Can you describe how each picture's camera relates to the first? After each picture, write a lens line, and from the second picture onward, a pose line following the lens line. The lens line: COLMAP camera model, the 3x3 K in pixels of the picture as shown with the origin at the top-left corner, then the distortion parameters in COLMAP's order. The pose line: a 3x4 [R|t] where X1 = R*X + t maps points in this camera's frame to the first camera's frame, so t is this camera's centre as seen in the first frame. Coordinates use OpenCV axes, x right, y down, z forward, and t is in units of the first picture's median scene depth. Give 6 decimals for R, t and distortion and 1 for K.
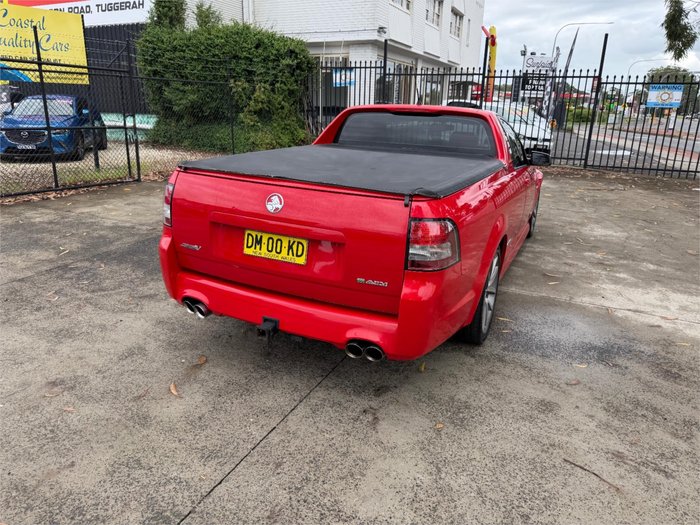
lens RADIAL K [[500.8, 0, 340.4], [0, 500.8, 259.6], [0, 0, 1]] dist [0.025983, -0.036799]
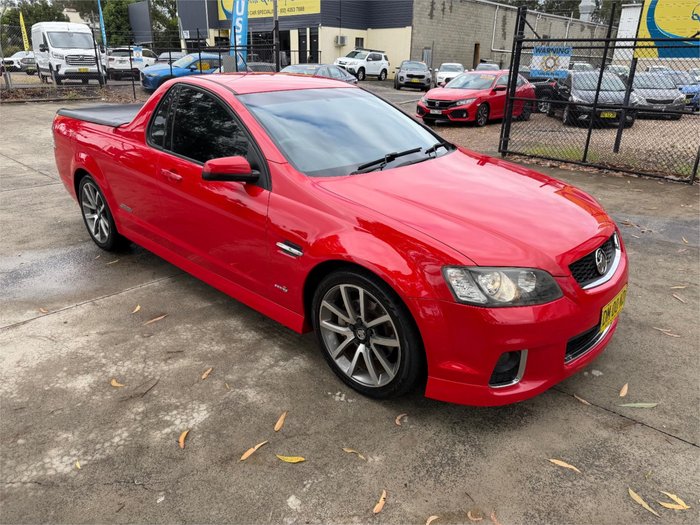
lens RADIAL K [[485.4, 0, 343.1], [0, 485.4, 260.1], [0, 0, 1]] dist [0.092791, -0.136737]
pose [[-0.304667, 0.325496, -0.895115, 1.447216], [-0.301370, 0.858564, 0.414781, -0.622961], [0.903523, 0.396131, -0.163482, 2.053343]]
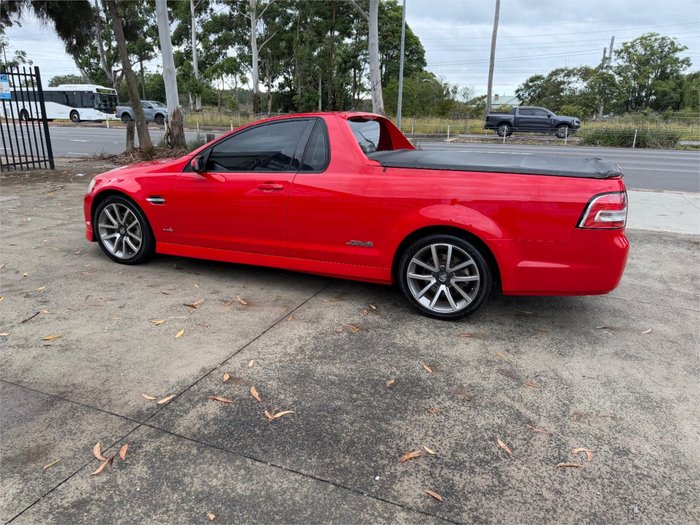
lens RADIAL K [[493.5, 0, 349.5], [0, 493.5, 264.4], [0, 0, 1]] dist [0.029155, -0.038413]
pose [[-0.077958, -0.321694, 0.943629, -1.349131], [0.273916, 0.903172, 0.330531, -0.520411], [-0.958589, 0.284242, 0.017707, 1.549992]]
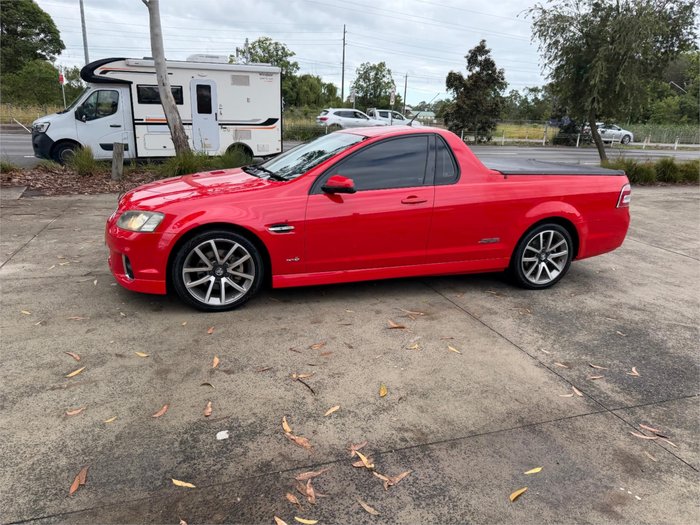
lens RADIAL K [[490.5, 0, 348.5], [0, 490.5, 268.6], [0, 0, 1]] dist [0.023575, -0.035894]
pose [[-0.704209, -0.267424, 0.657703, -0.837981], [0.147068, 0.851319, 0.503615, -0.887195], [-0.694594, 0.451377, -0.560177, 2.709332]]
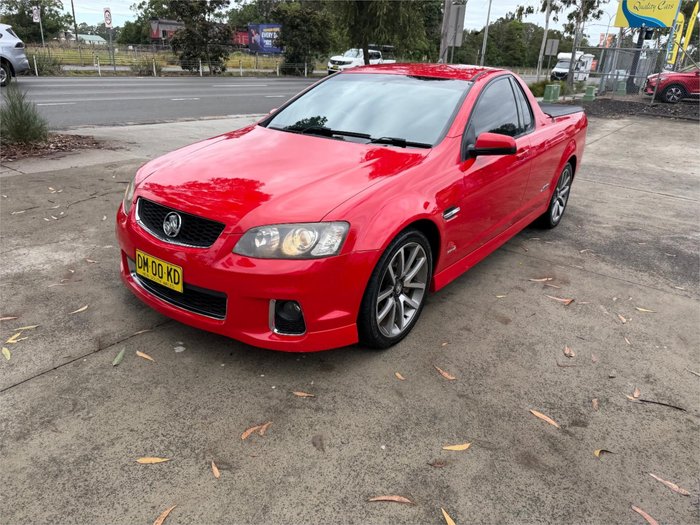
lens RADIAL K [[491.7, 0, 346.5], [0, 491.7, 261.1], [0, 0, 1]] dist [0.026037, -0.036351]
pose [[-0.978197, -0.145581, 0.148110, 0.196254], [-0.018646, 0.771856, 0.635524, -0.891420], [-0.206840, 0.618906, -0.757742, 2.894904]]
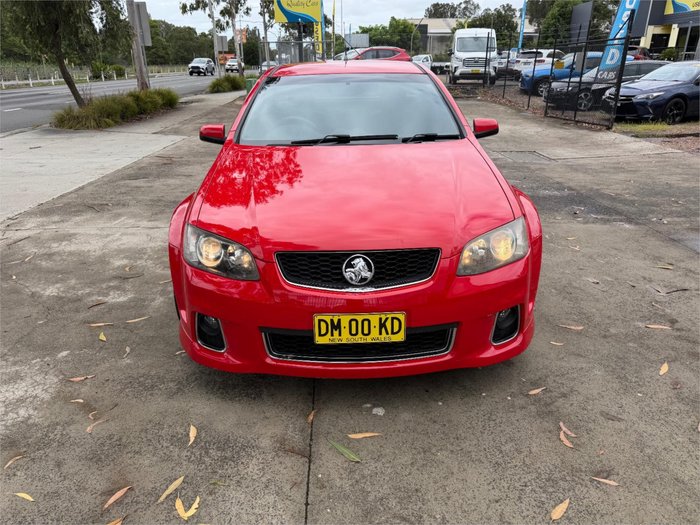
lens RADIAL K [[491.7, 0, 346.5], [0, 491.7, 261.1], [0, 0, 1]] dist [0.026037, -0.036351]
pose [[-0.896242, 0.145164, -0.419139, 0.899591], [-0.146493, 0.795041, 0.588599, -0.816239], [0.418676, 0.588928, -0.691284, 2.749203]]
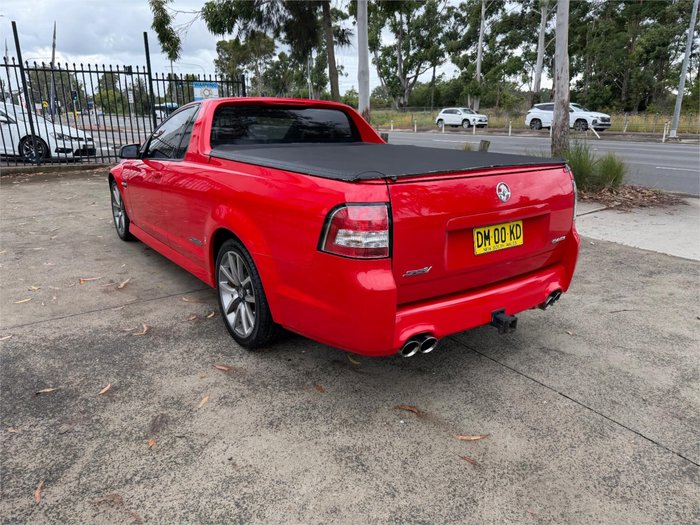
lens RADIAL K [[499.7, 0, 348.7], [0, 499.7, 261.4], [0, 0, 1]] dist [0.003645, -0.009858]
pose [[0.473335, -0.279586, 0.835335, -0.944553], [0.272865, 0.948188, 0.162741, -0.188549], [-0.837555, 0.150903, 0.525100, 0.629887]]
